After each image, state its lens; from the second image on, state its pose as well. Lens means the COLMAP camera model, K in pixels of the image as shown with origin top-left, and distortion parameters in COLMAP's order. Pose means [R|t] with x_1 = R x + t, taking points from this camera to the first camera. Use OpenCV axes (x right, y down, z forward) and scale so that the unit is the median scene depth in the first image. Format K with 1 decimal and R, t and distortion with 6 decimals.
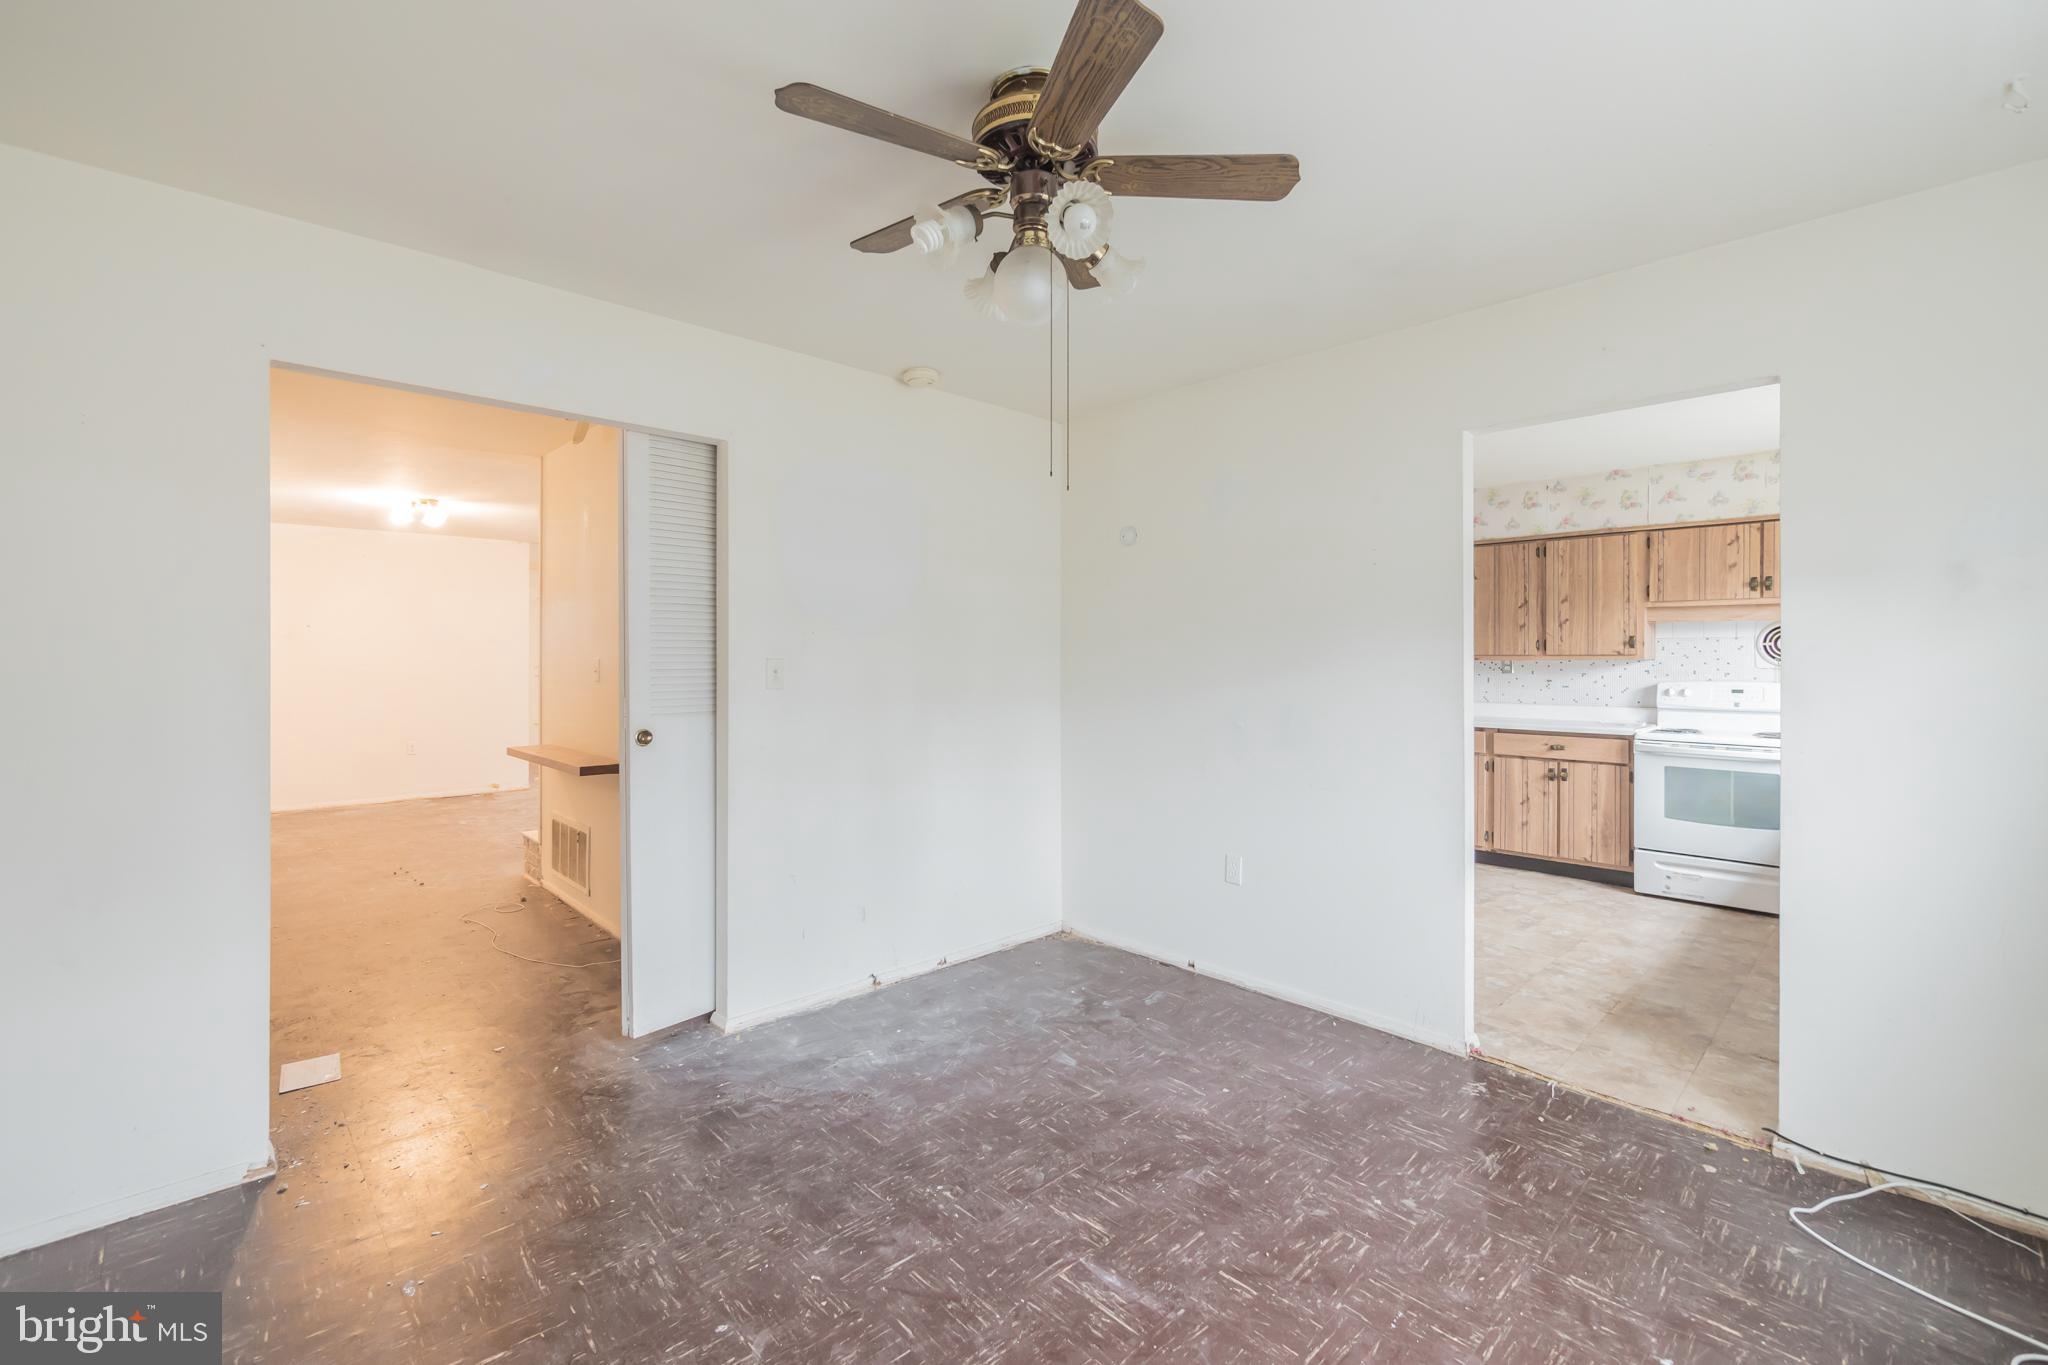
lens RADIAL K [[888.6, 0, 1027.6], [0, 888.6, 653.7], [0, 0, 1]] dist [-0.007910, 0.001600]
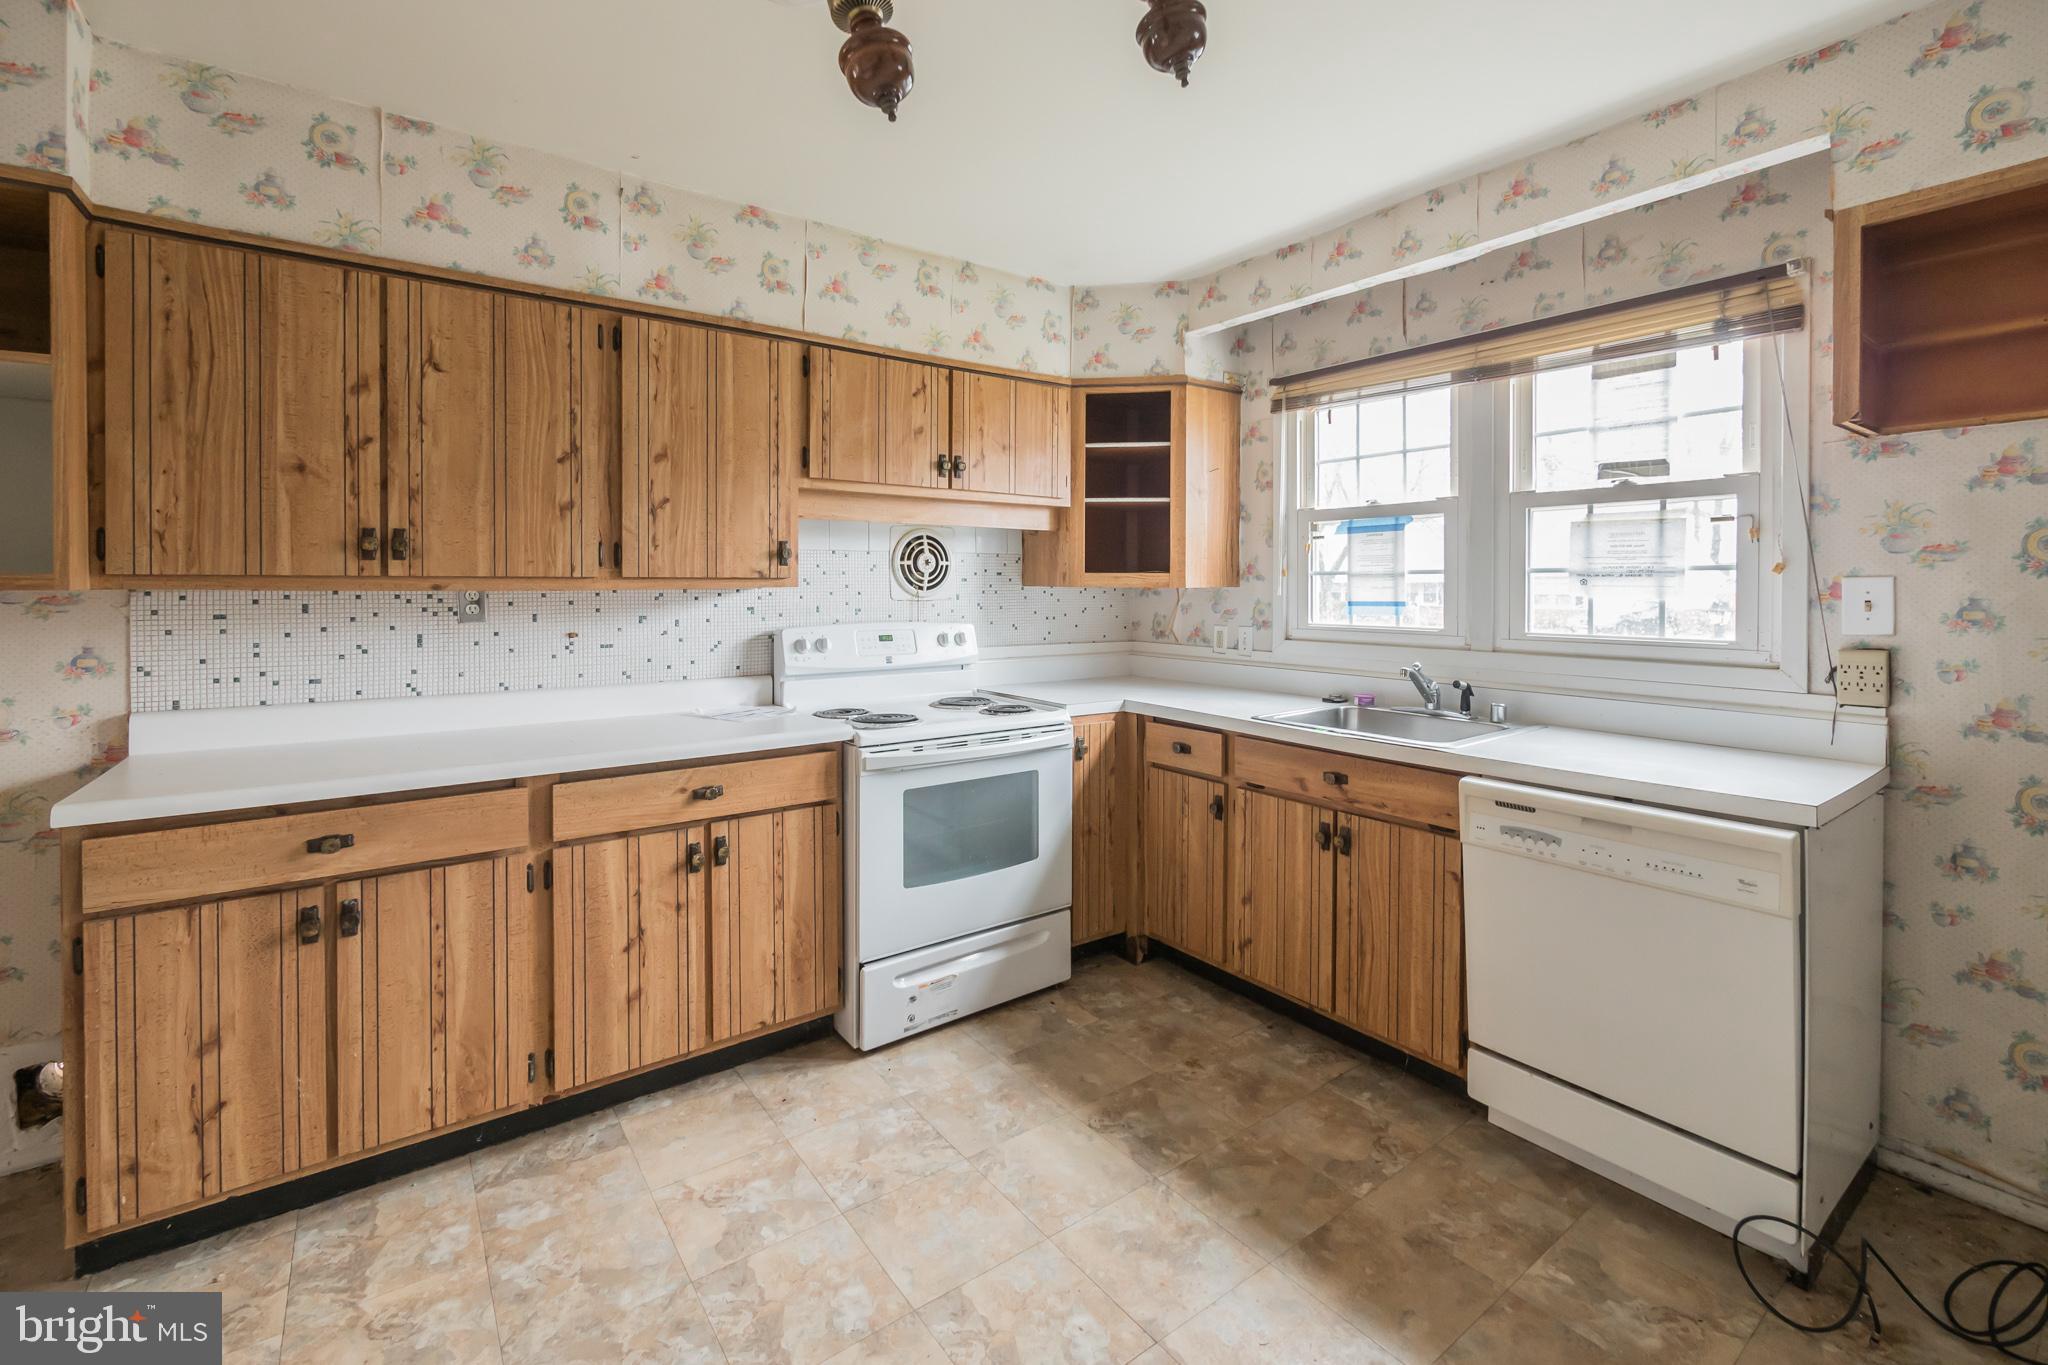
lens RADIAL K [[888.6, 0, 1032.4], [0, 888.6, 588.8], [0, 0, 1]] dist [-0.007910, 0.001600]
pose [[0.123730, -0.008212, 0.992282, 0.189810], [-0.004955, 0.999948, 0.008893, 0.002111], [-0.992304, -0.006017, 0.123683, 0.788404]]
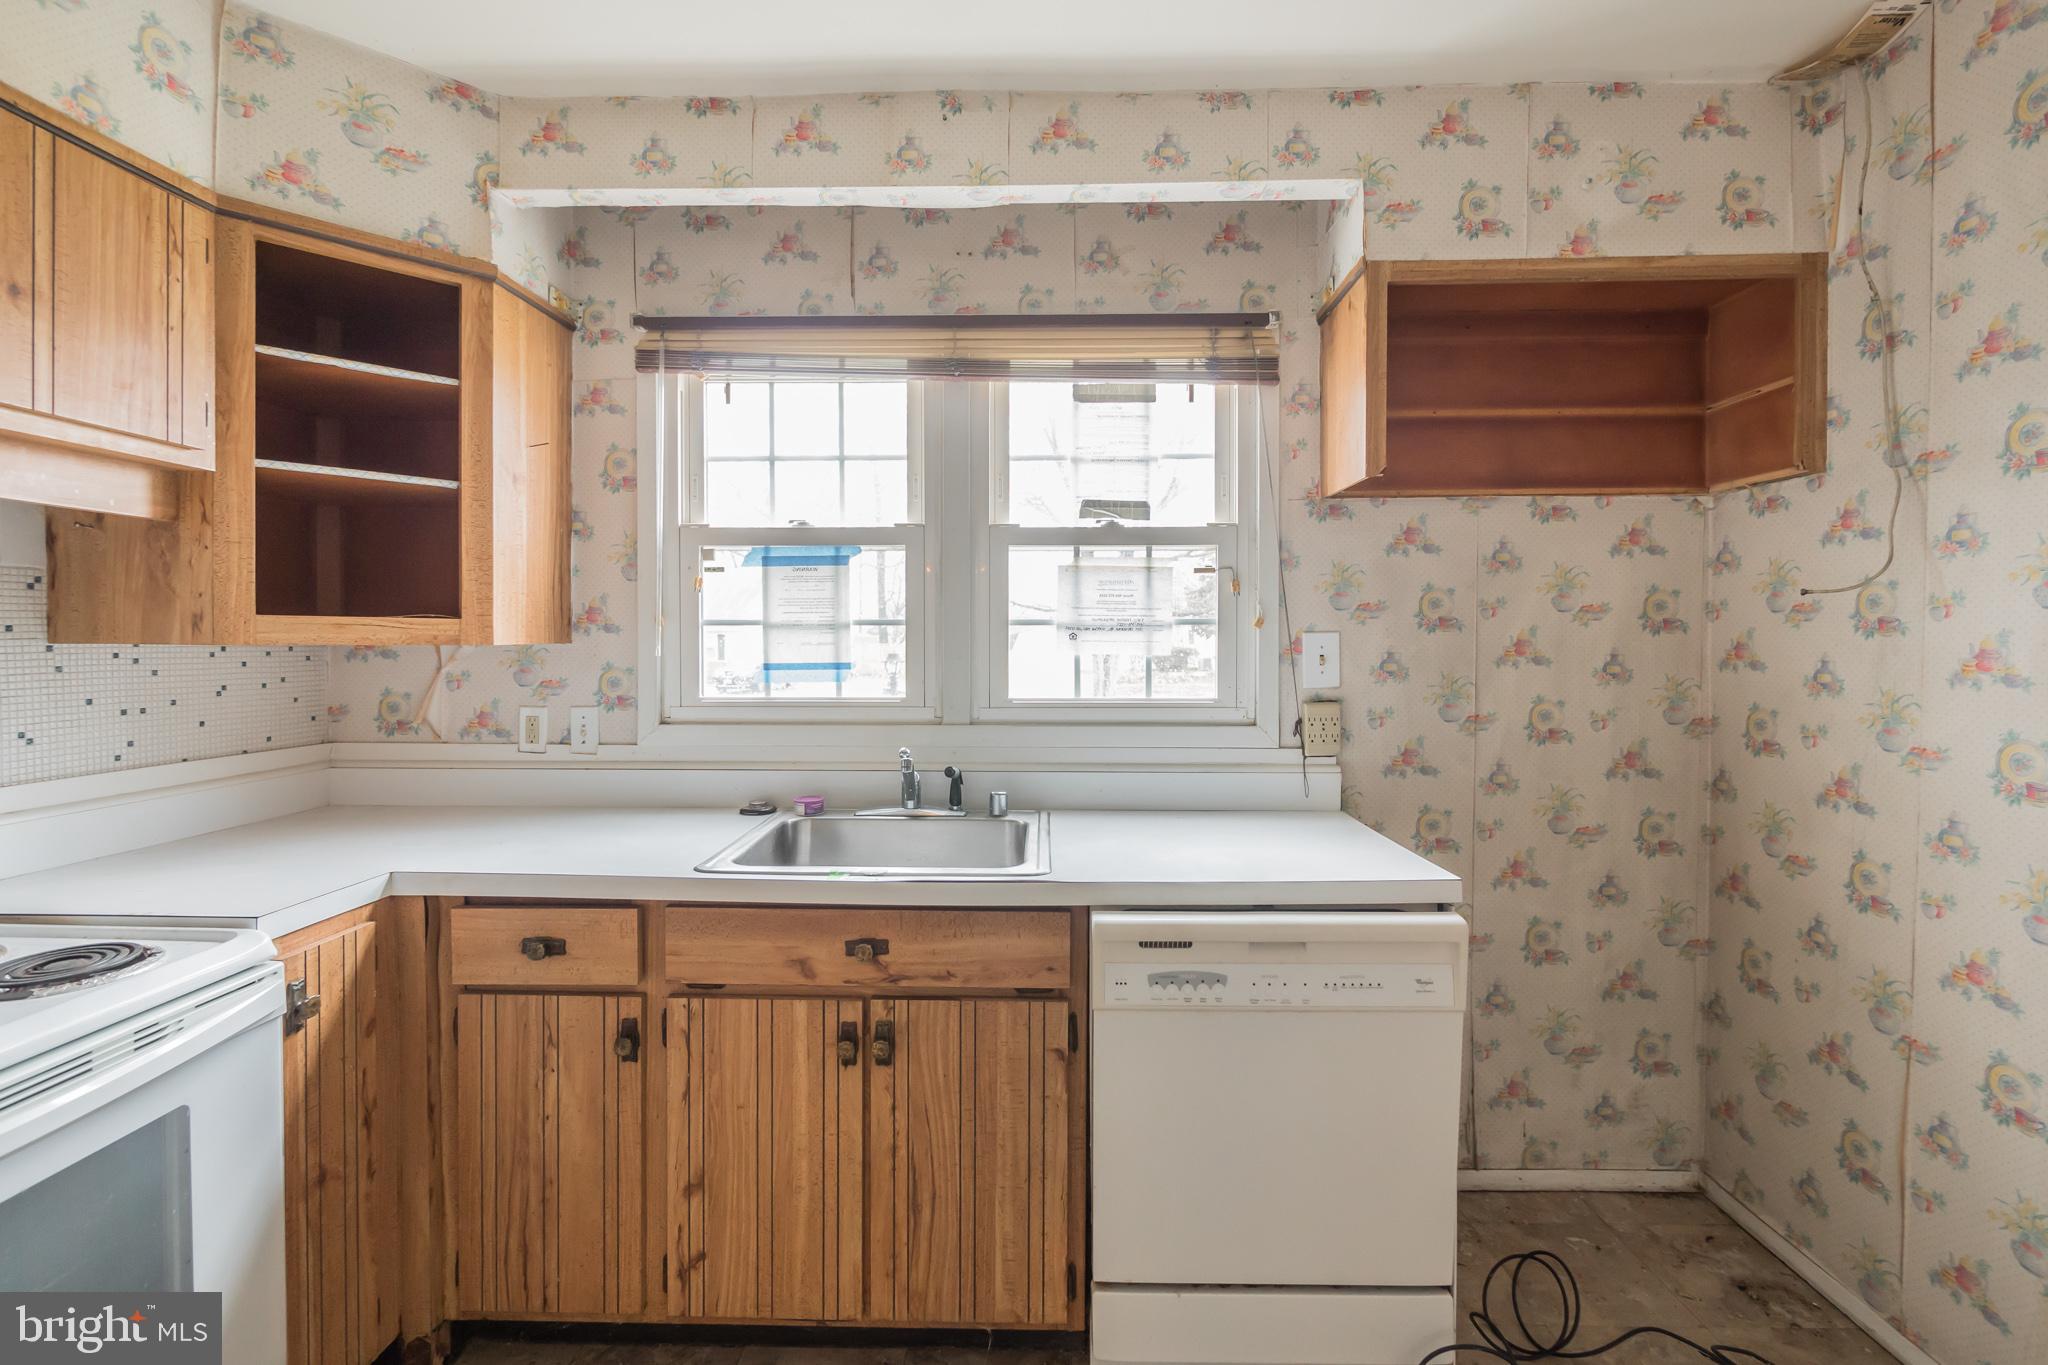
lens RADIAL K [[888.6, 0, 1025.6], [0, 888.6, 649.2], [0, 0, 1]] dist [-0.007910, 0.001600]
pose [[-0.705091, -0.012464, 0.709007, 0.431091], [-0.006382, 0.999917, 0.011232, 0.002679], [-0.709088, 0.003395, -0.705112, 0.857606]]
